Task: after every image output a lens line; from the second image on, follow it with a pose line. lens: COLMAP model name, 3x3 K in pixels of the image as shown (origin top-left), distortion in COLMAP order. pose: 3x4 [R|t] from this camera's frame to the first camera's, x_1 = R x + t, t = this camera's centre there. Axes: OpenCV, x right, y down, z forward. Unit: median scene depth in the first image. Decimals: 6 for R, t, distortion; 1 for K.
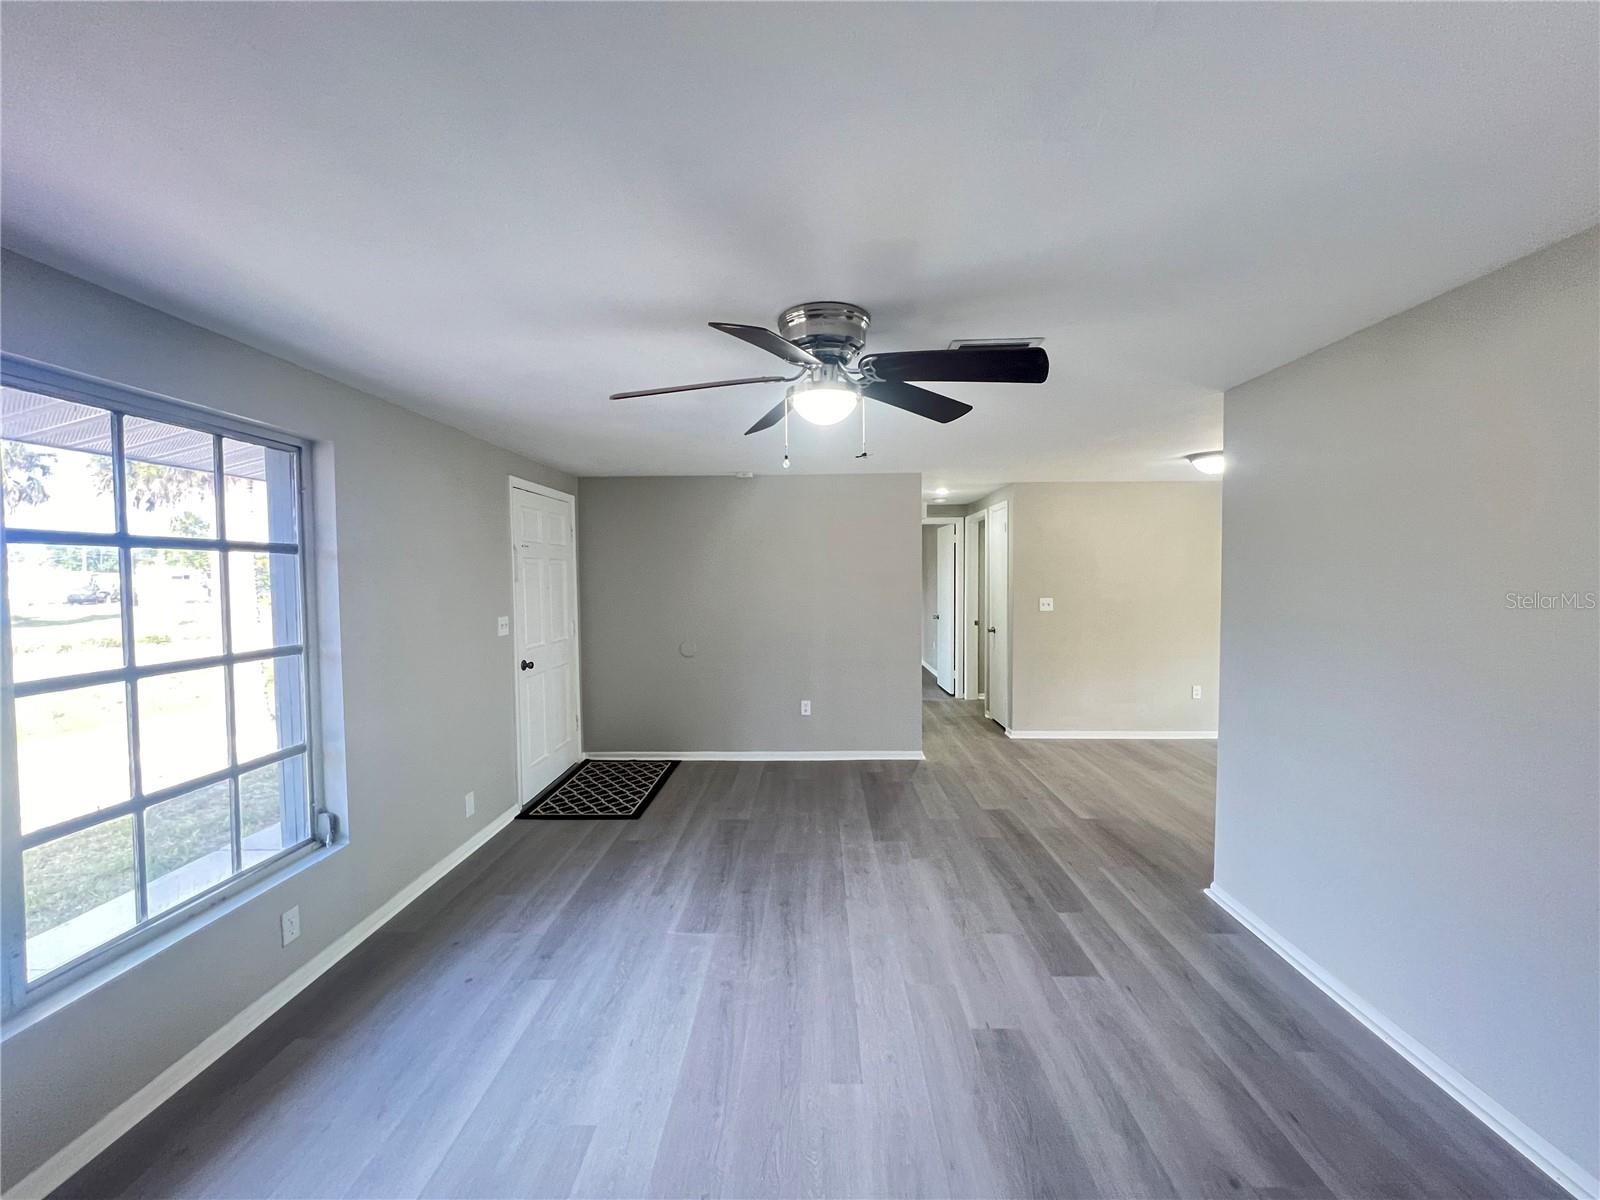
lens RADIAL K [[635.4, 0, 800.0], [0, 635.4, 593.9], [0, 0, 1]] dist [-0.001985, 0.001519]
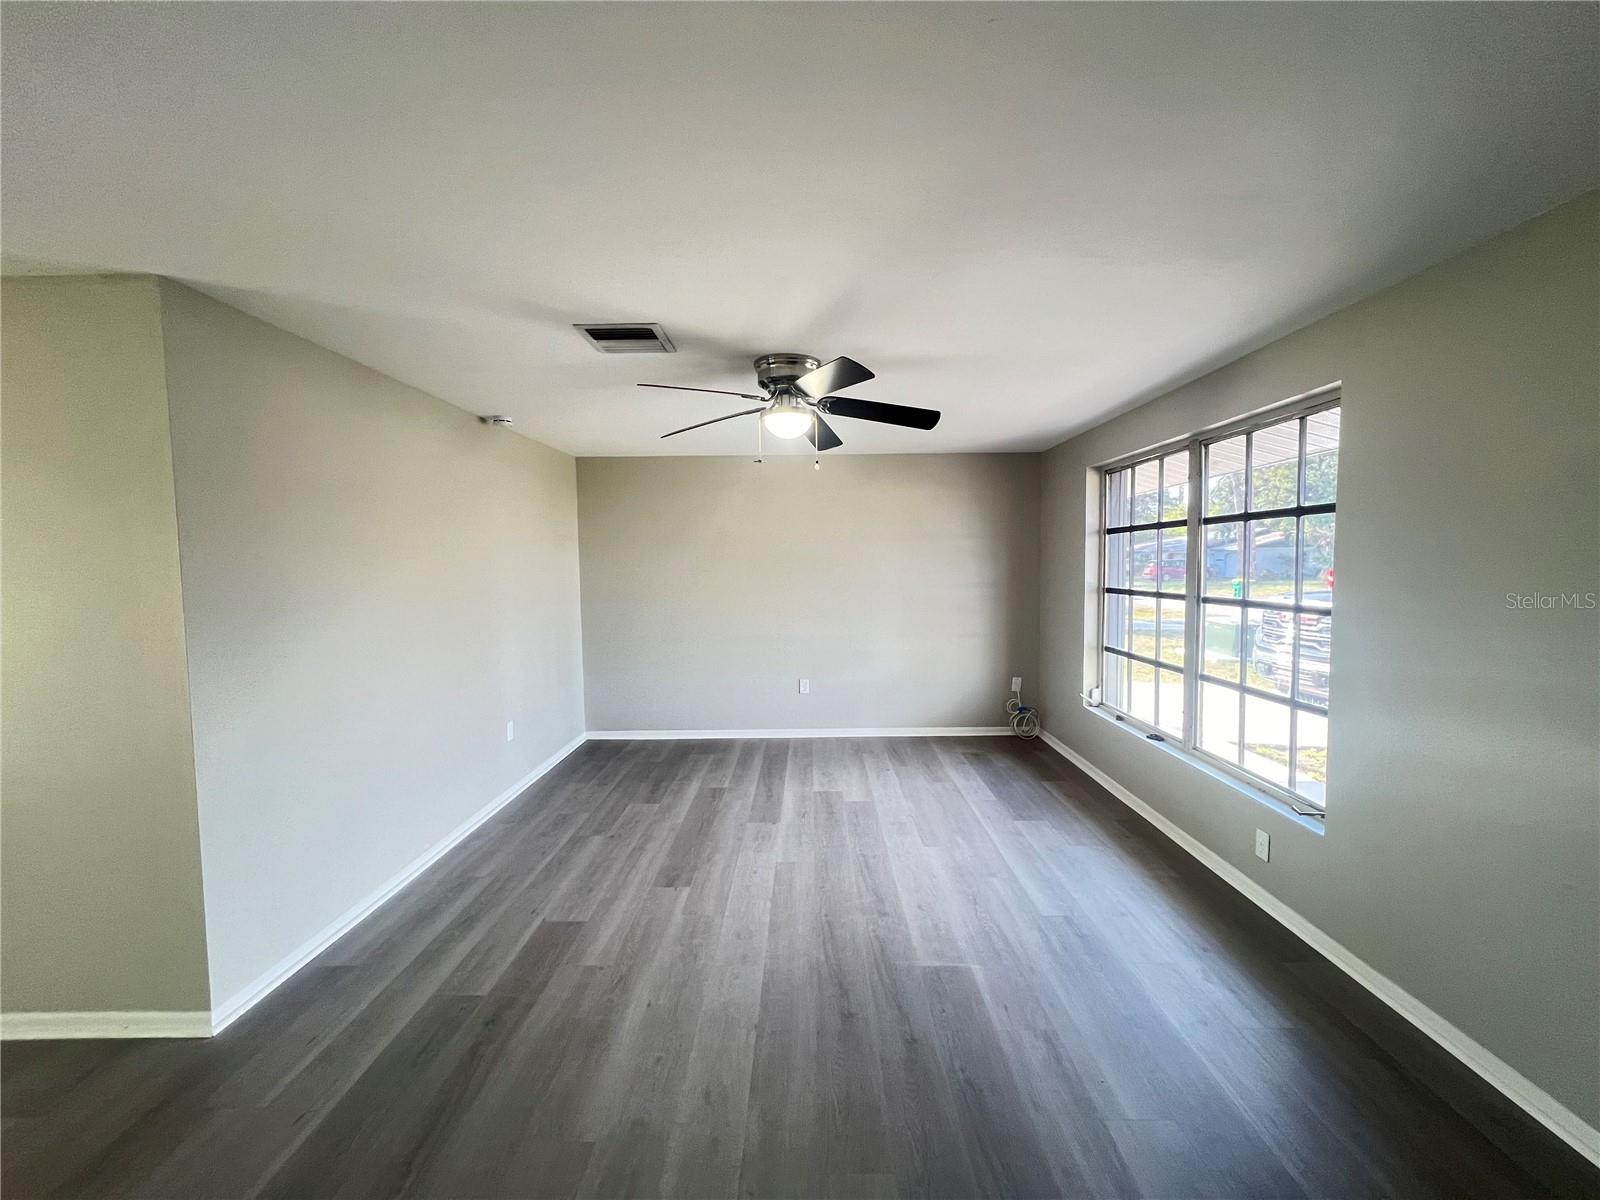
lens RADIAL K [[635.4, 0, 804.5], [0, 635.4, 597.9], [0, 0, 1]] dist [-0.001985, 0.001519]
pose [[-0.999600, 0.023288, -0.016022, 0.025604], [0.021818, 0.996010, 0.086531, -0.032419], [0.017973, 0.086147, -0.996120, 1.821735]]
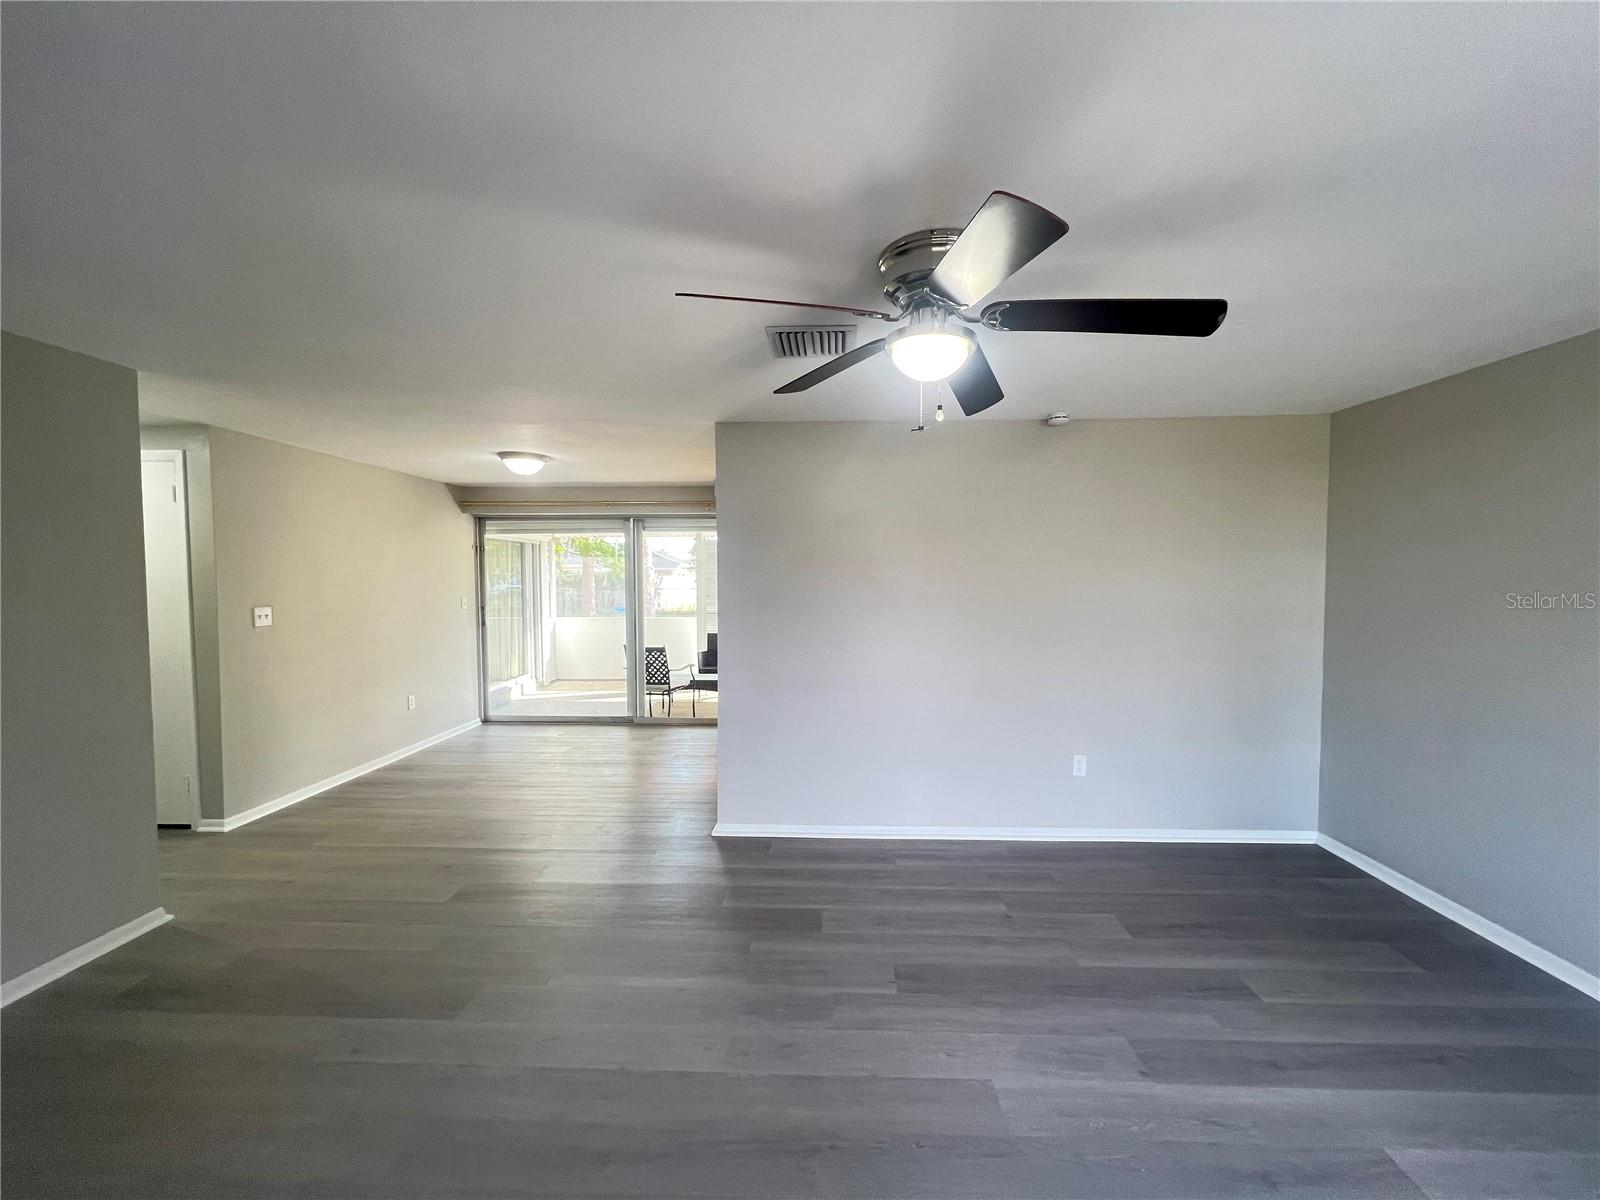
lens RADIAL K [[635.4, 0, 804.4], [0, 635.4, 597.3], [0, 0, 1]] dist [-0.001985, 0.001519]
pose [[0.013243, -0.025161, 0.999596, -0.616030], [0.031873, 0.999186, 0.024728, -0.005835], [-0.999404, 0.031533, 0.014034, 0.886833]]
